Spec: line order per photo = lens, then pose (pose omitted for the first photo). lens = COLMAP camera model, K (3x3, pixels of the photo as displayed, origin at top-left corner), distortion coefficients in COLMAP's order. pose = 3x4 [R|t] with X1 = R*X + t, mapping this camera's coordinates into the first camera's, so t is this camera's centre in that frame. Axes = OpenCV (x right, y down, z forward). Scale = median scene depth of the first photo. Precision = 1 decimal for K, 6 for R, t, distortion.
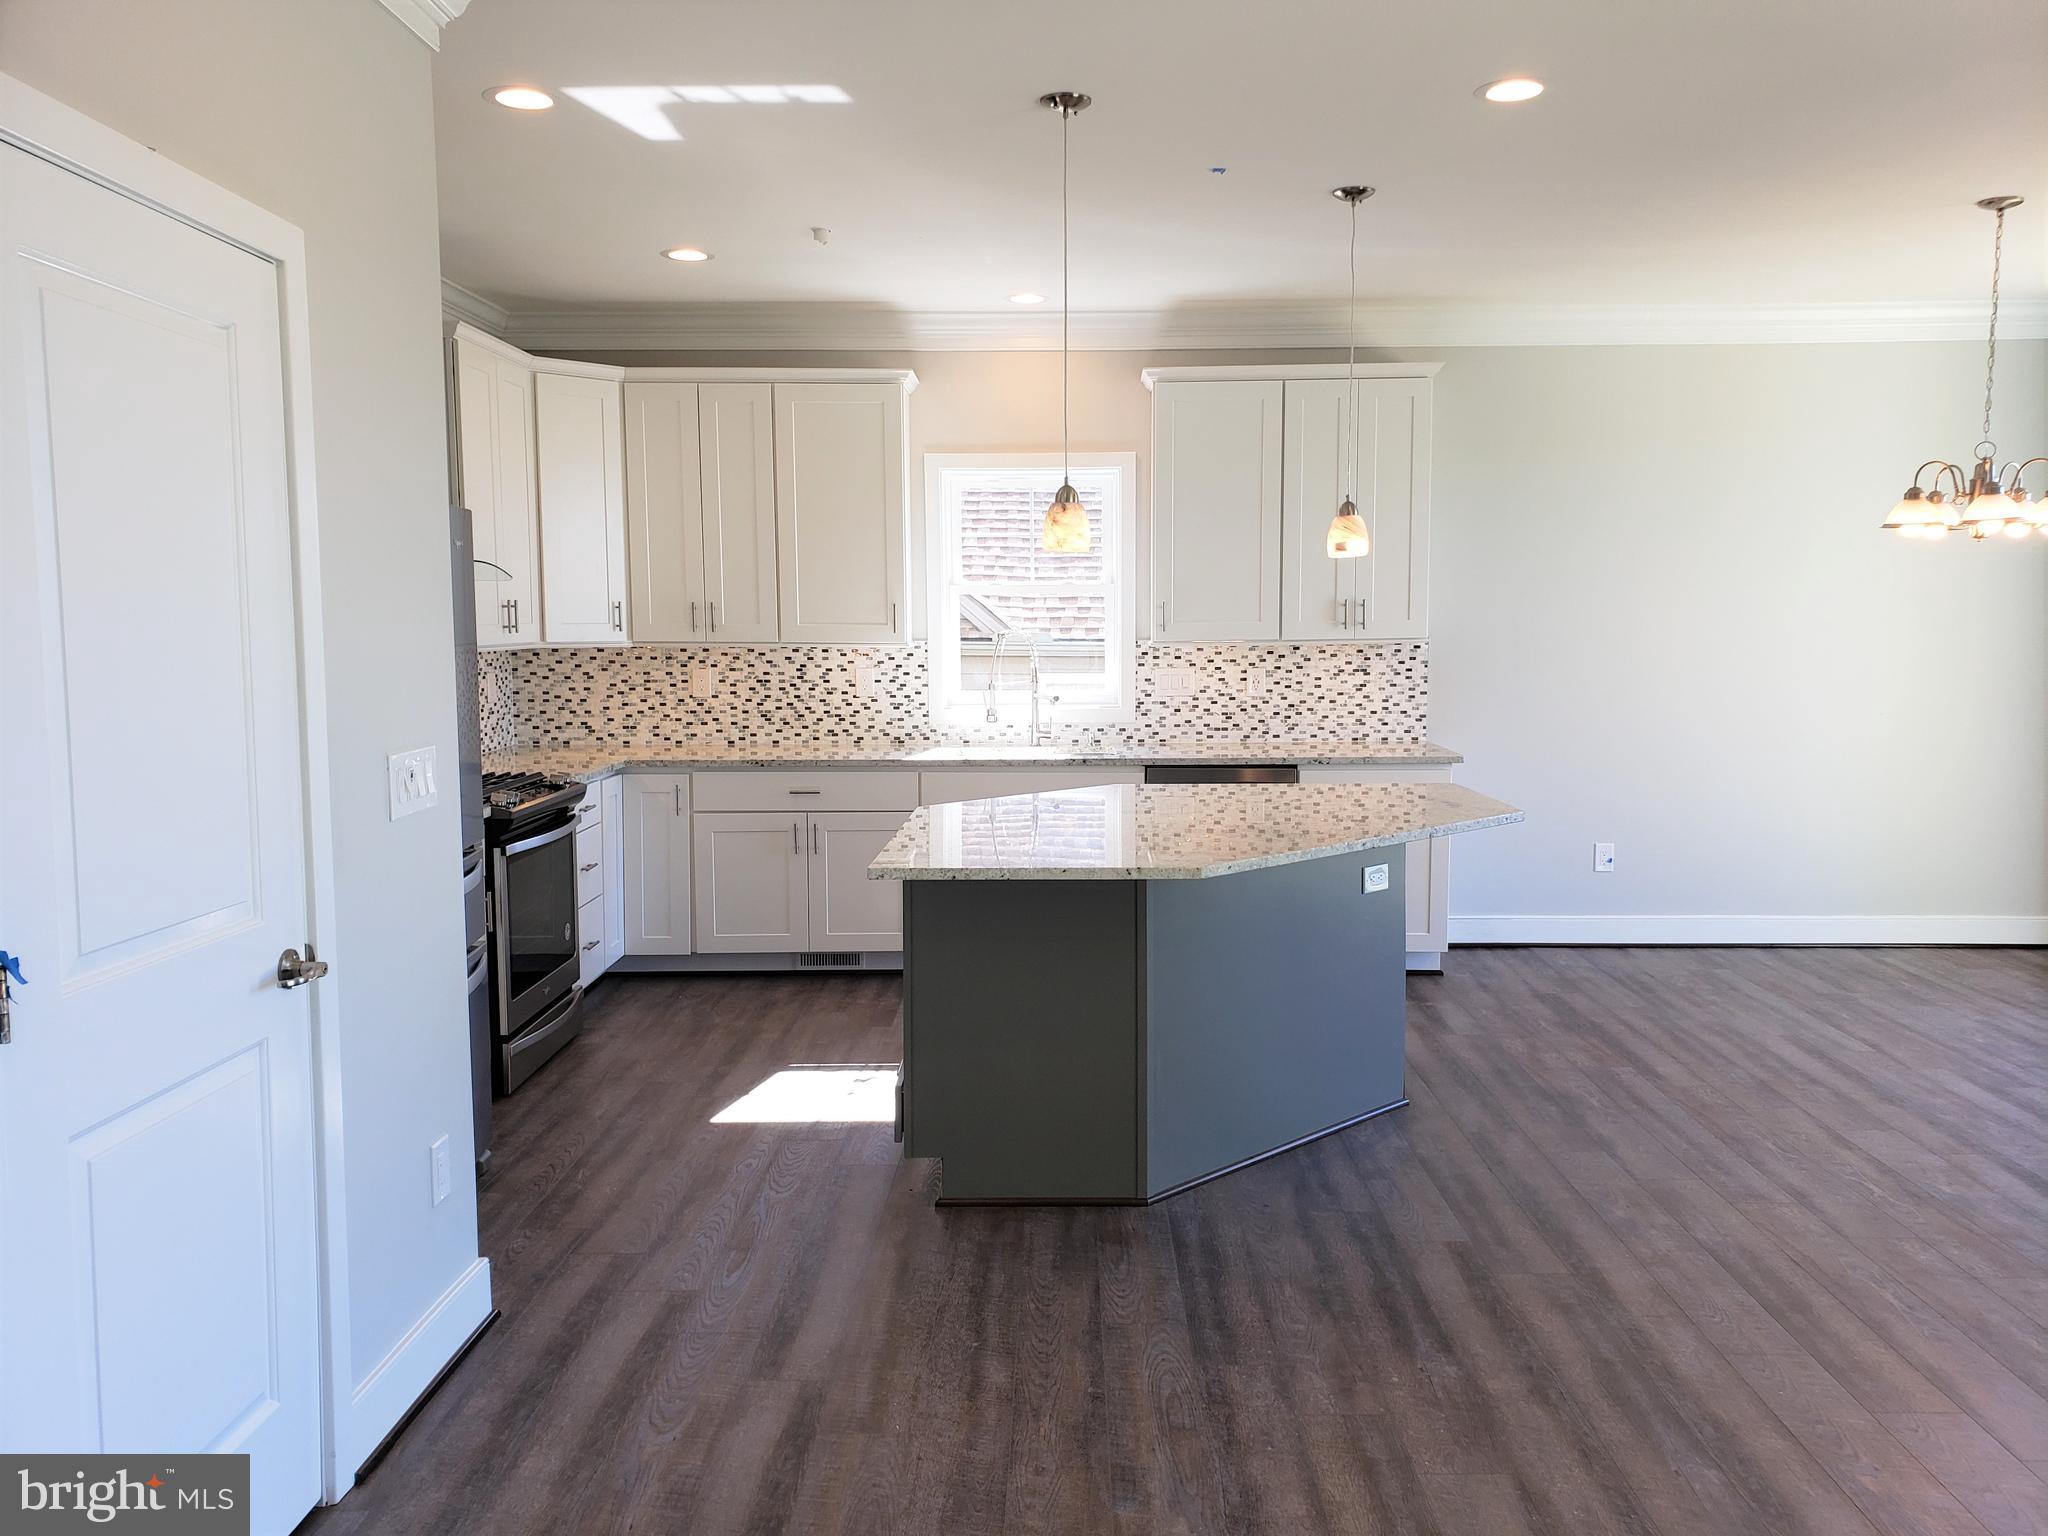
lens RADIAL K [[1582.3, 0, 1024.9], [0, 1582.3, 765.1], [0, 0, 1]] dist [-0.026769, 0.022744]
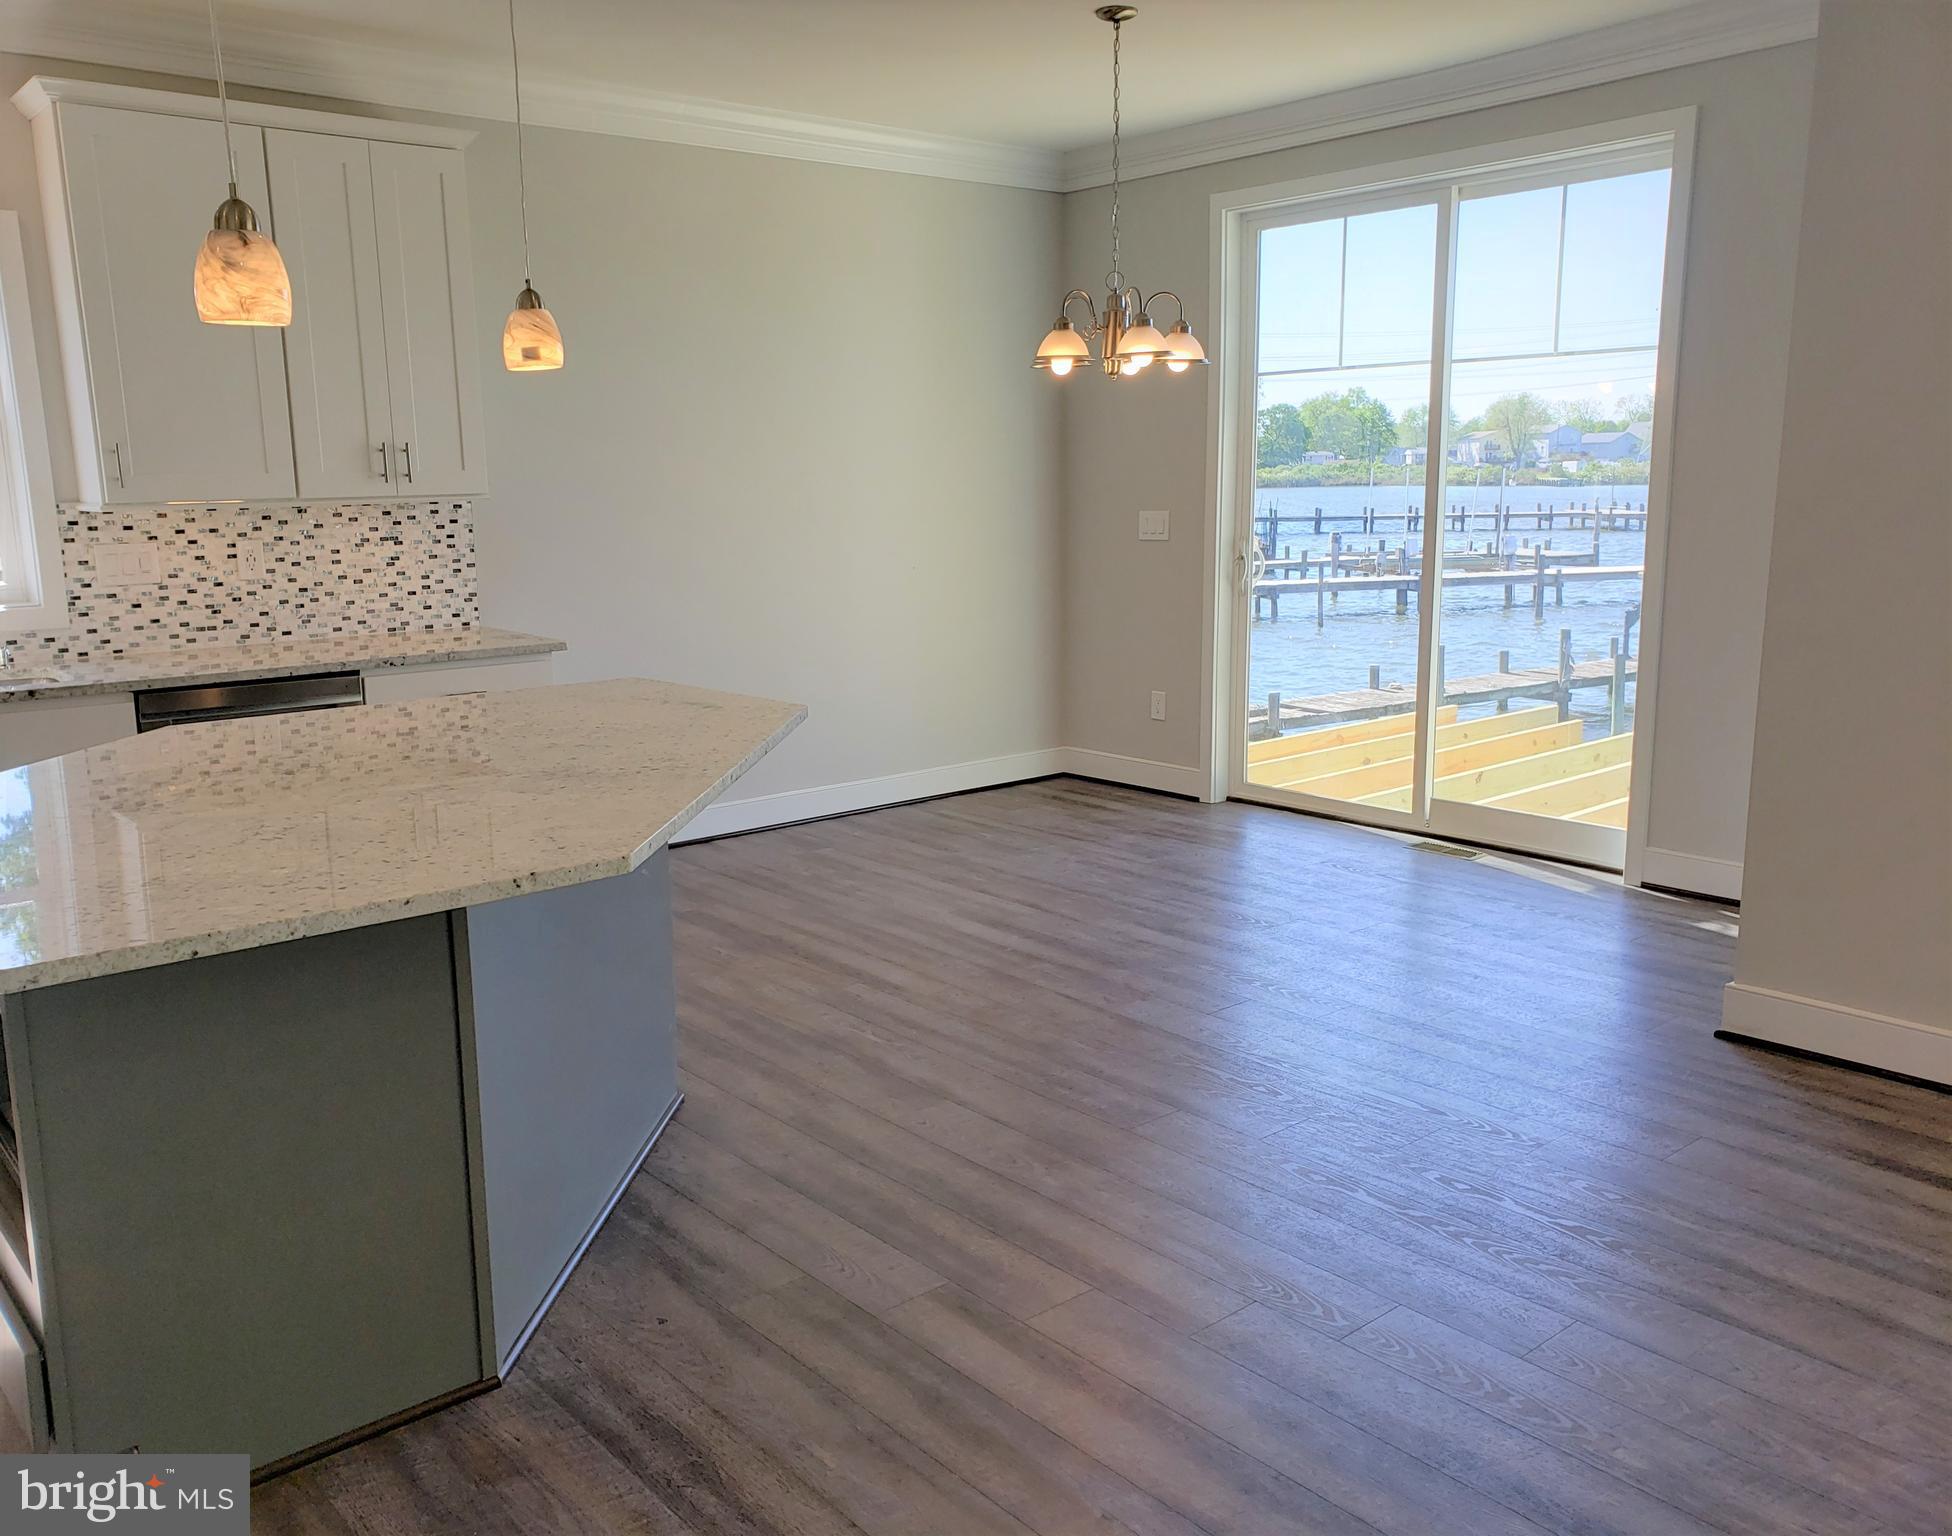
lens RADIAL K [[1585.5, 0, 972.3], [0, 1585.5, 784.1], [0, 0, 1]] dist [0.005644, -0.004770]
pose [[0.745170, -0.134216, 0.653229, -0.099882], [0.073544, 0.990102, 0.119537, -0.014050], [-0.662807, -0.041034, 0.747665, 0.244328]]
